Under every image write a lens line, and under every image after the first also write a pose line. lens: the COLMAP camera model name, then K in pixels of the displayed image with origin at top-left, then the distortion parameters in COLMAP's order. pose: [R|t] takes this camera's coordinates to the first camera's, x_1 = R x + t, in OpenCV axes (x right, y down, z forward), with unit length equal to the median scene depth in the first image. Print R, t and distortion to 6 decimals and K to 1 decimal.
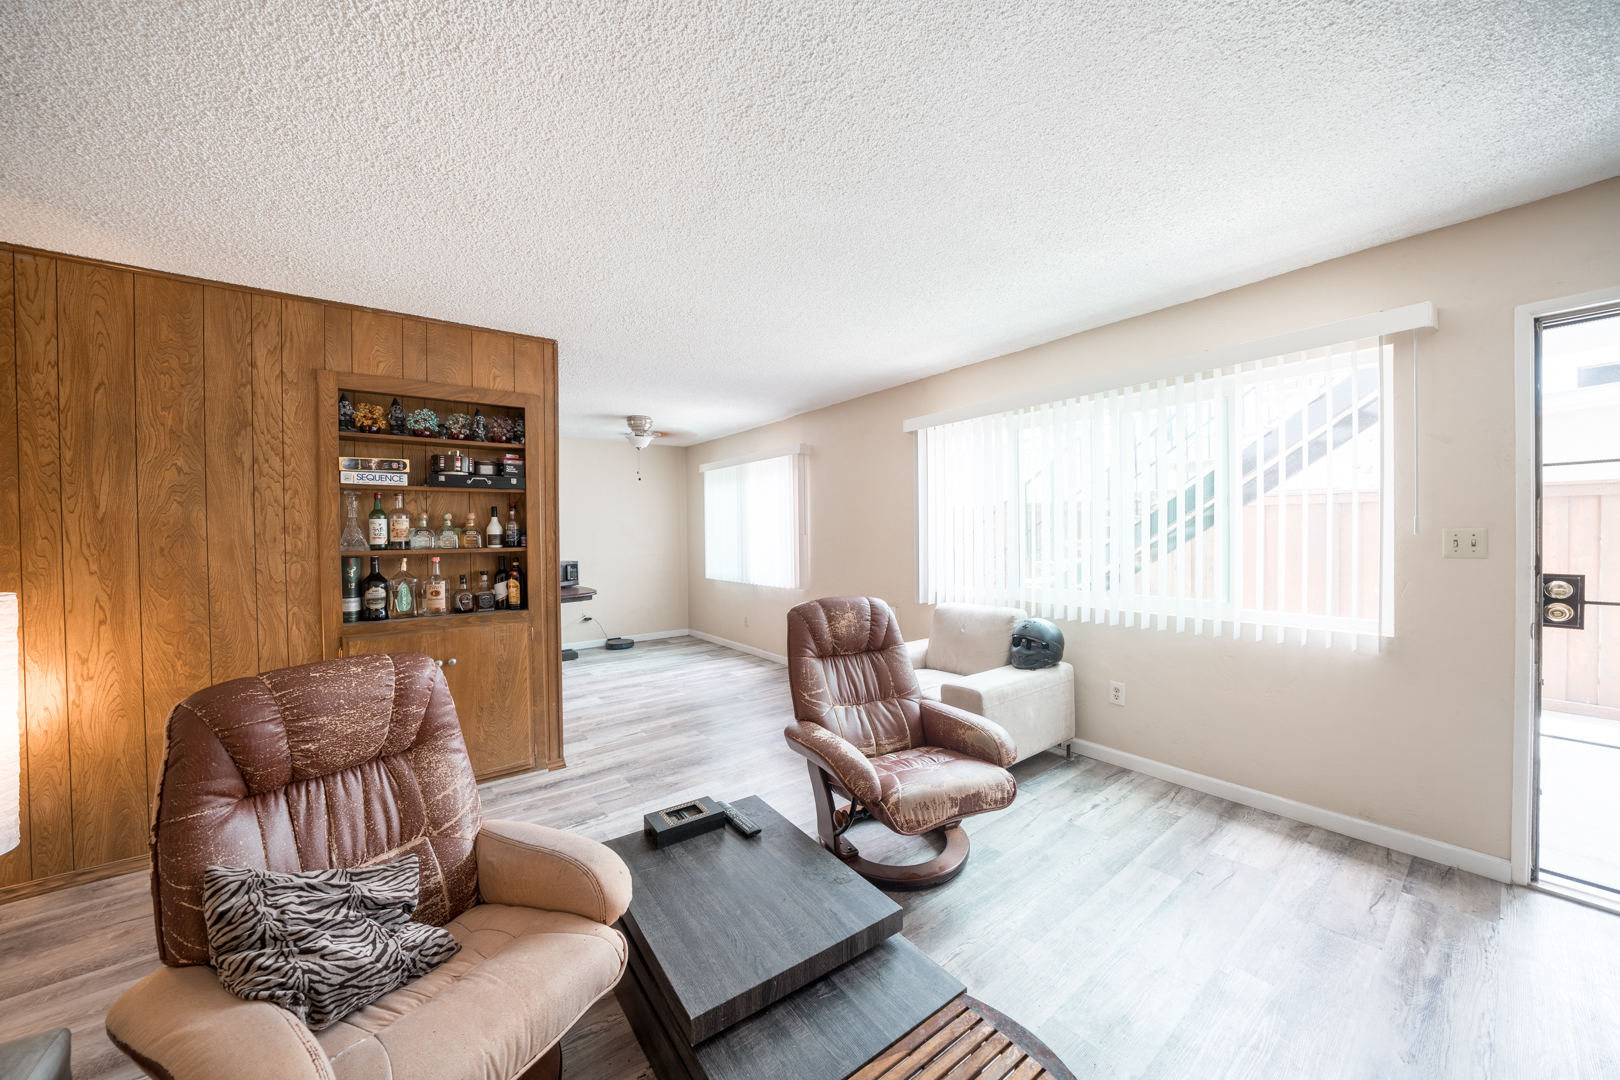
lens RADIAL K [[557.9, 0, 794.0], [0, 557.9, 557.6], [0, 0, 1]] dist [-0.021006, 0.000020]
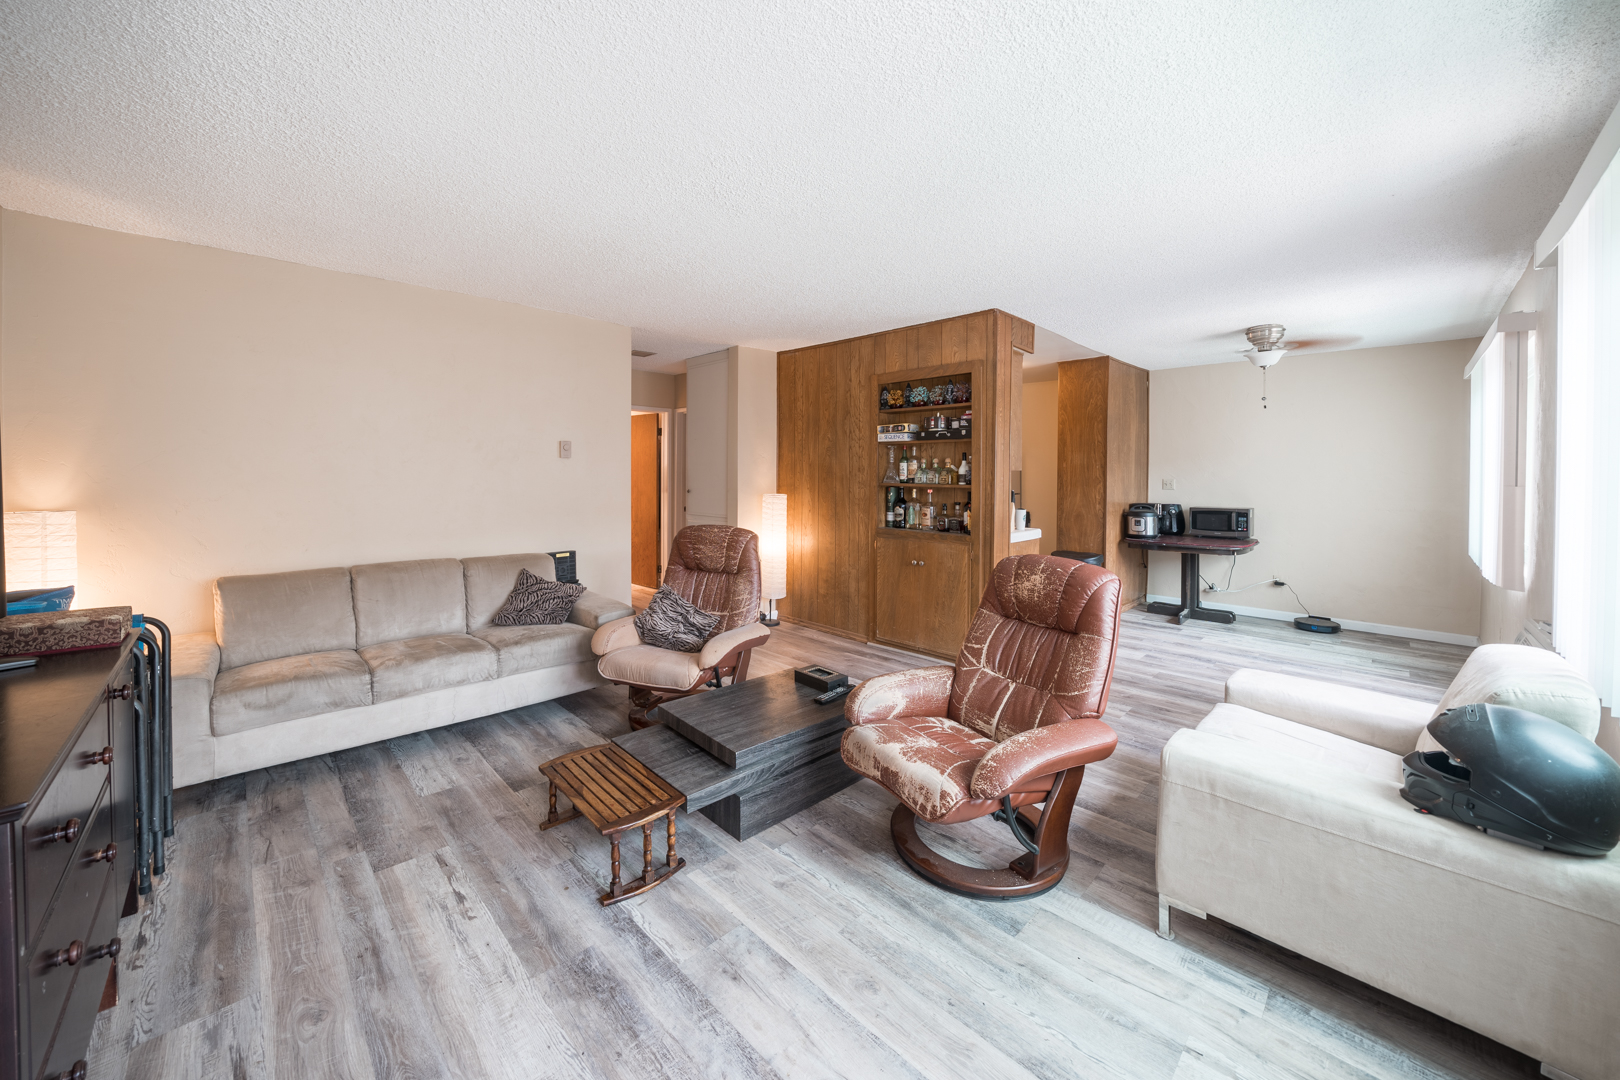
lens RADIAL K [[585.4, 0, 797.8], [0, 585.4, 507.0], [0, 0, 1]] dist [-0.027419, 0.002365]
pose [[0.132442, 0.070059, -0.988712, 0.781138], [-0.052722, 0.996585, 0.063554, -0.033146], [0.989788, 0.043710, 0.135684, 0.457038]]
